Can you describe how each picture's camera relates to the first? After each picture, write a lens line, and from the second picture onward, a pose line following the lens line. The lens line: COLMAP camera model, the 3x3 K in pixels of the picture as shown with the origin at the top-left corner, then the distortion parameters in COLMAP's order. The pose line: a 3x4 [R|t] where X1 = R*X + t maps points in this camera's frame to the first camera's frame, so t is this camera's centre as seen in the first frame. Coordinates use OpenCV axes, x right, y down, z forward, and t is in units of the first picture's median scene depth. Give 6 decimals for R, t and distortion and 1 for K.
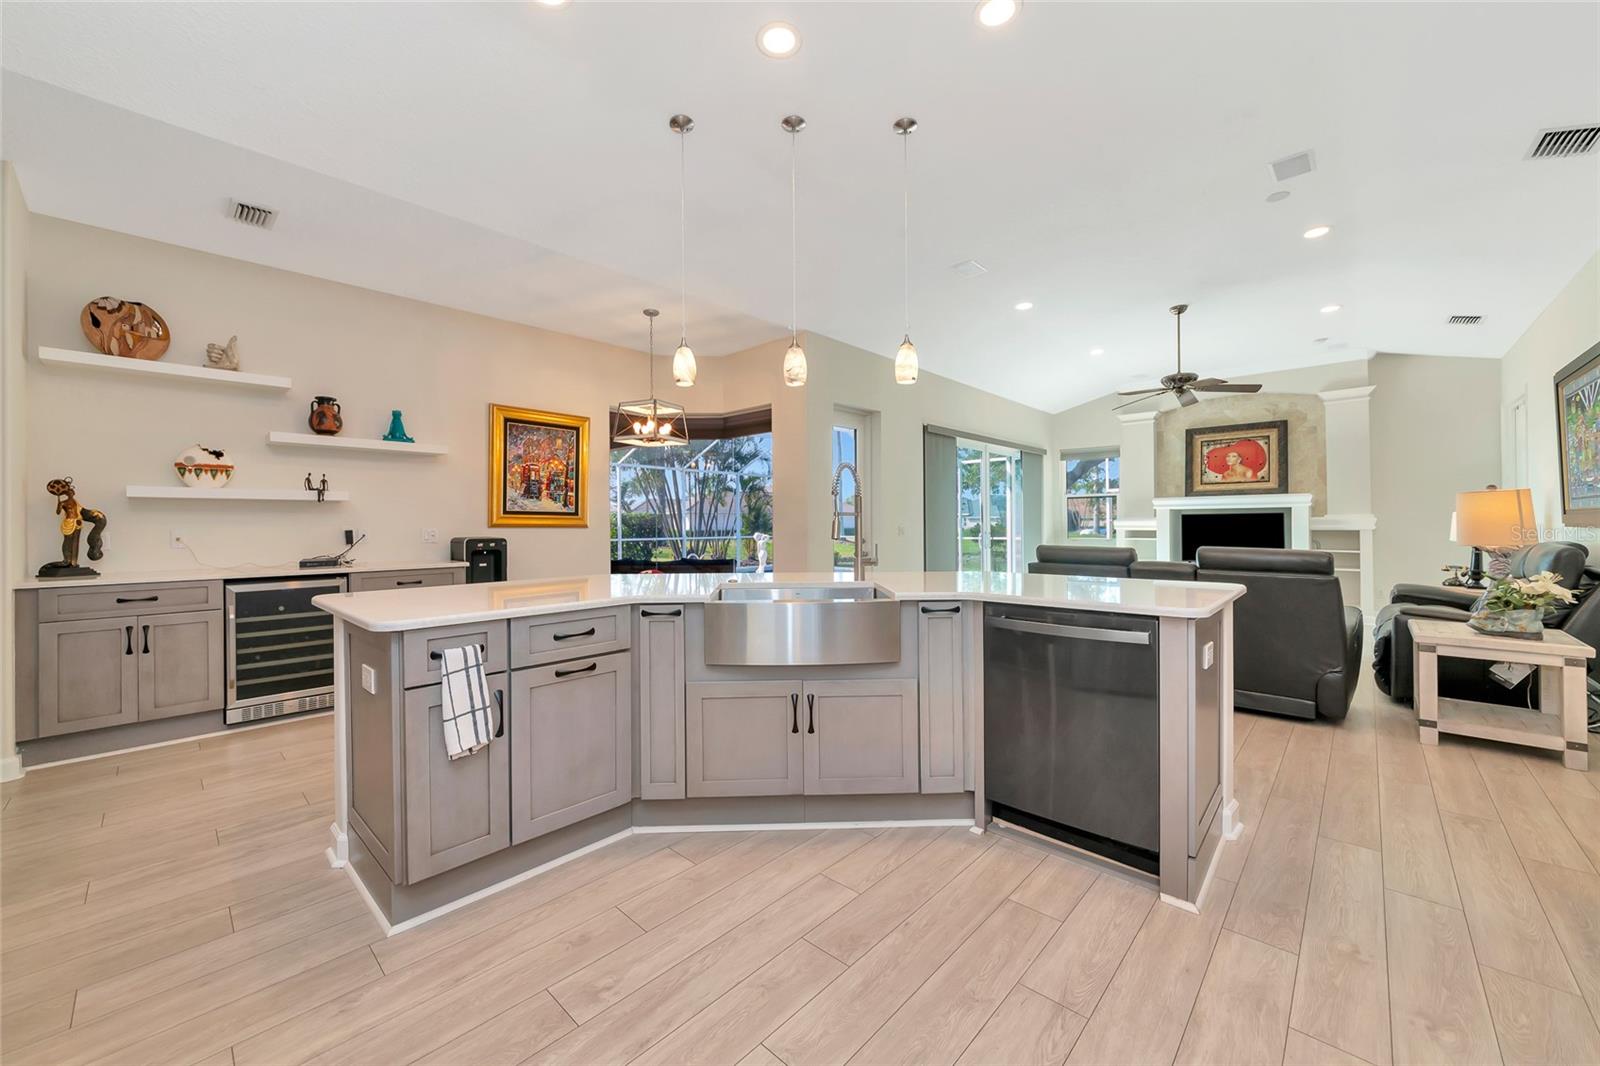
lens RADIAL K [[621.3, 0, 785.6], [0, 621.3, 515.1], [0, 0, 1]] dist [0.008964, -0.001748]
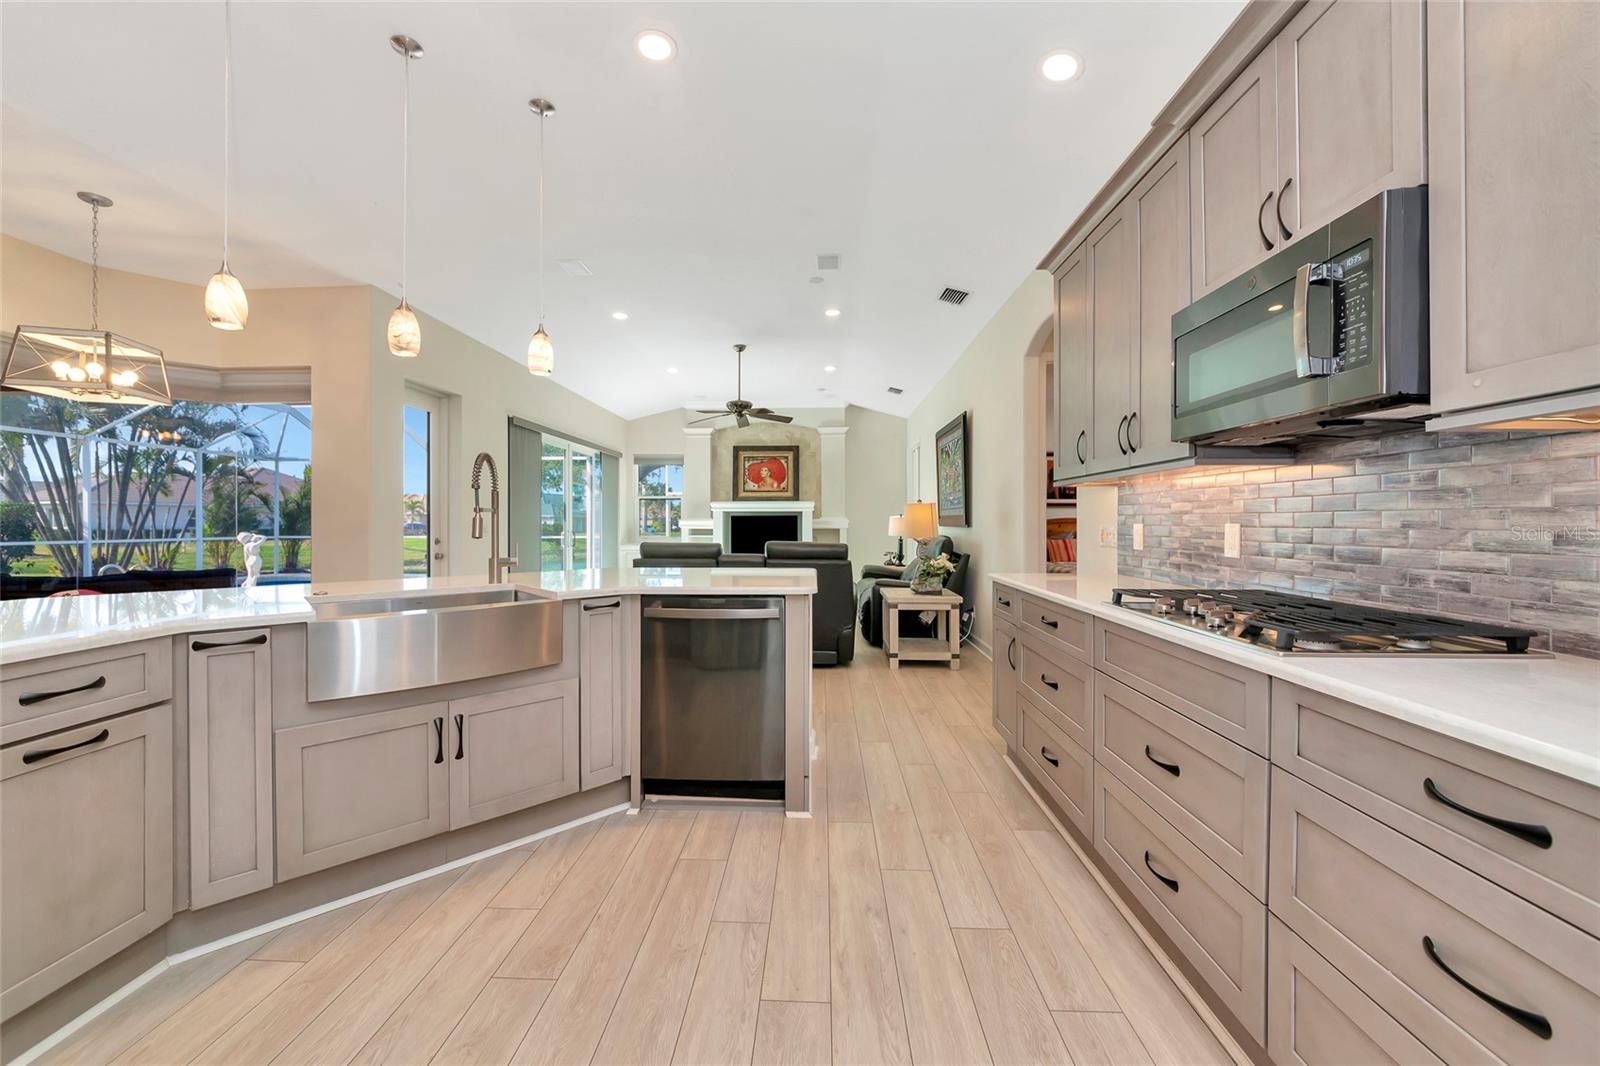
lens RADIAL K [[621.3, 0, 793.1], [0, 621.3, 513.0], [0, 0, 1]] dist [0.008964, -0.001748]
pose [[0.758111, 0.016364, 0.651921, -0.091986], [-0.015139, 0.999857, -0.007494, 0.001527], [-0.651950, -0.004188, 0.758250, 0.011869]]
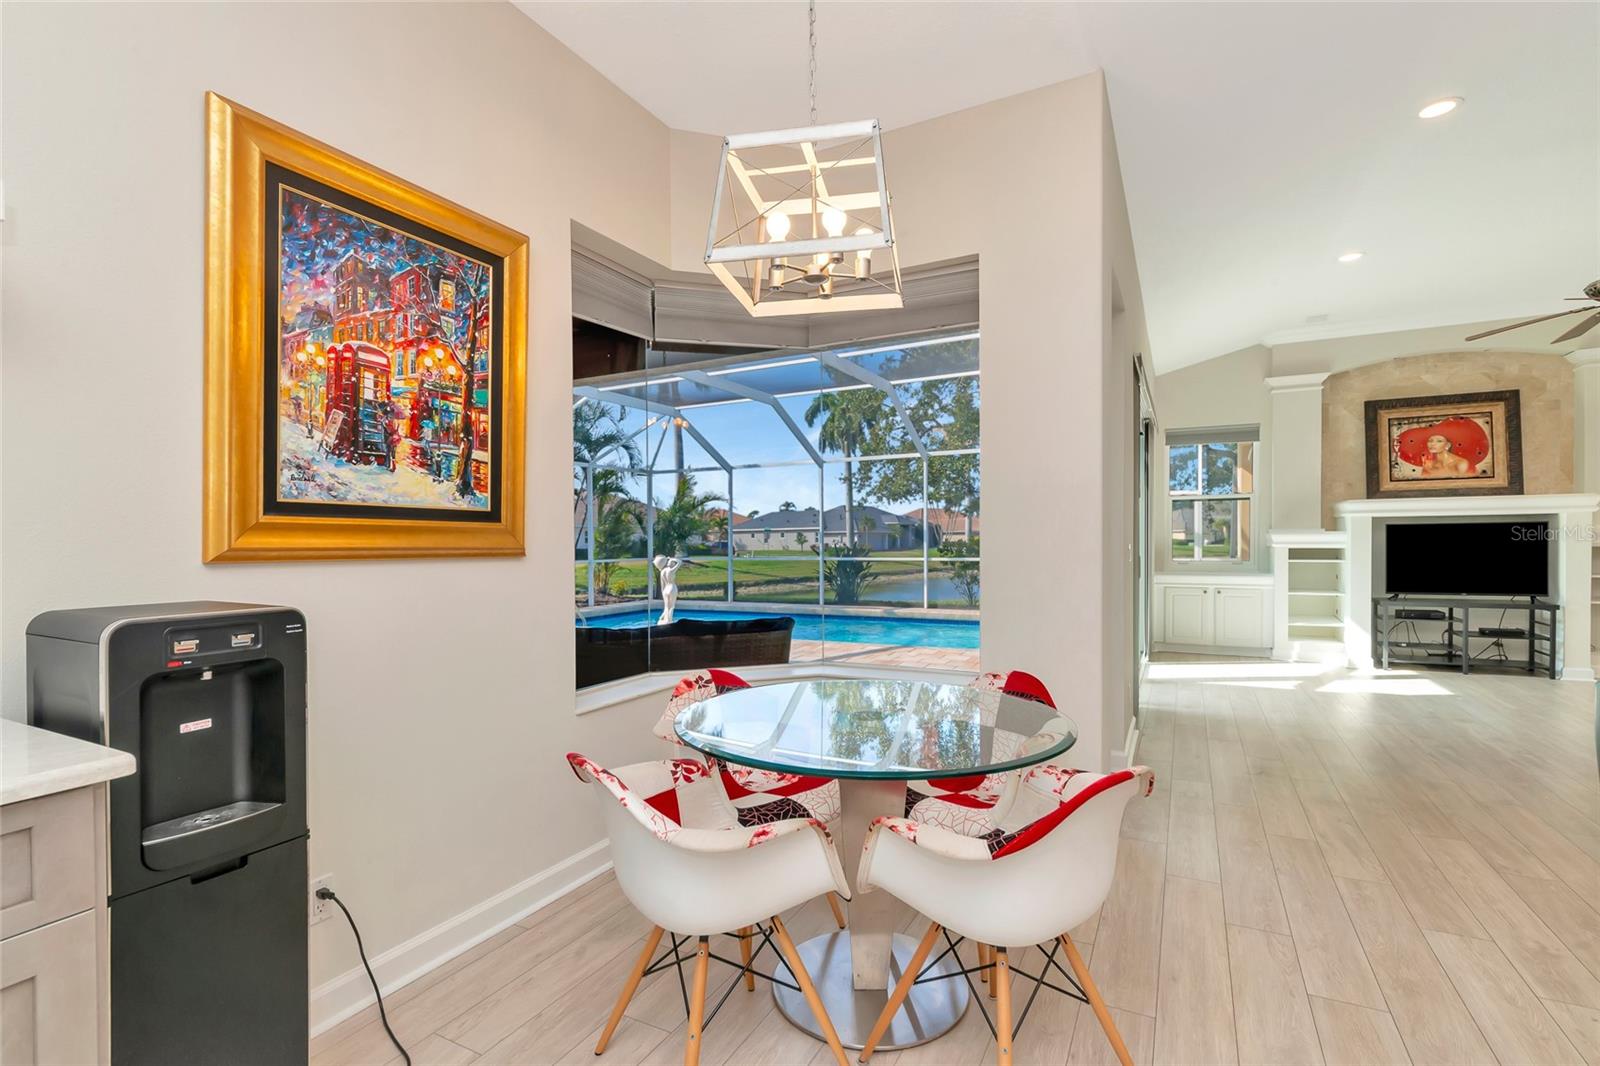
lens RADIAL K [[753.6, 0, 793.4], [0, 753.6, 538.8], [0, 0, 1]] dist [-0.013805, 0.000394]
pose [[0.962220, -0.004844, 0.272230, -0.315490], [0.001499, 0.999921, 0.012494, 0.005941], [-0.272269, -0.011613, 0.962151, 0.611247]]
